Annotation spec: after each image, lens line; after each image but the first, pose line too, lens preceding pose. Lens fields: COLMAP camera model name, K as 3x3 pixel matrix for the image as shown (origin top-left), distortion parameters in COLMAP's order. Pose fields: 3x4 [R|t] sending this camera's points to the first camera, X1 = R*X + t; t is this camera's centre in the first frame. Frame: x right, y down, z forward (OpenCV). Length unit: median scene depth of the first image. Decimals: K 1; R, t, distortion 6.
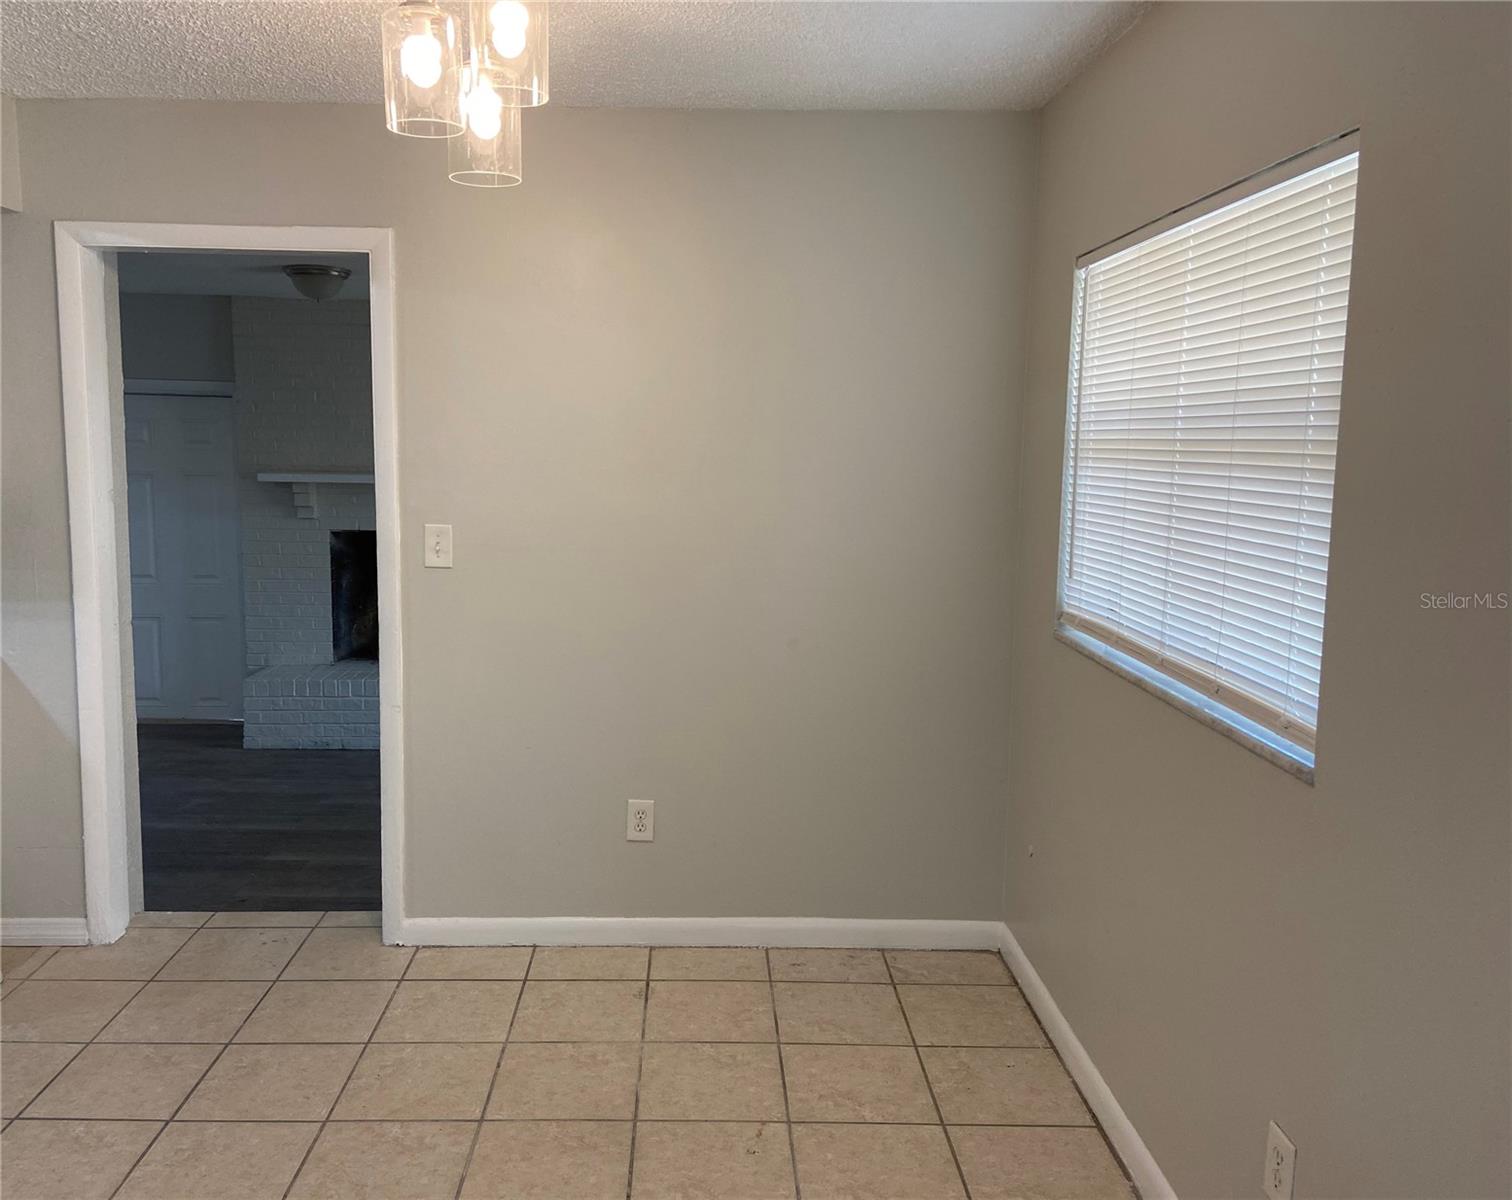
lens RADIAL K [[1304.4, 0, 754.3], [0, 1304.4, 600.3], [0, 0, 1]] dist [0.045347, 0.002302]
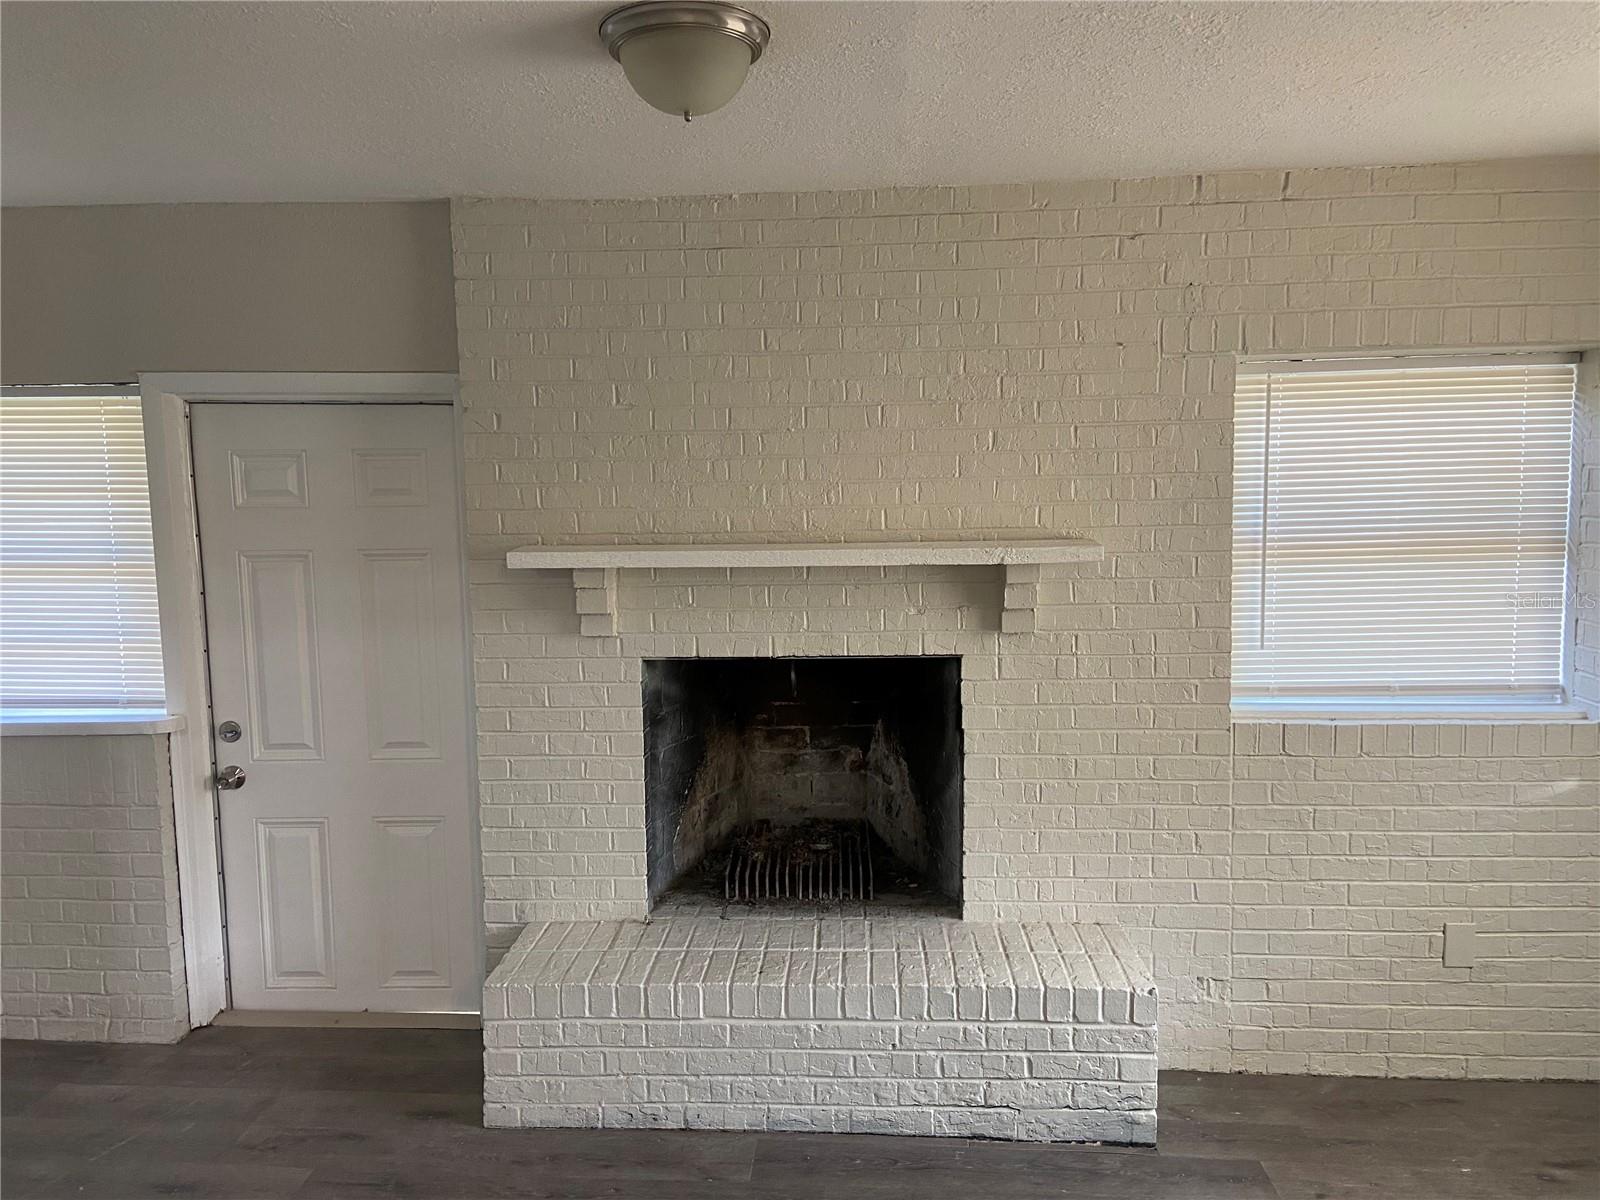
lens RADIAL K [[1220.9, 0, 796.3], [0, 1220.9, 599.9], [0, 0, 1]] dist [0.063408, -0.004059]
pose [[0.996282, -0.020299, -0.083728, -0.227388], [0.019227, 0.999723, -0.013587, -0.069235], [0.083981, 0.011927, 0.996396, 0.542428]]
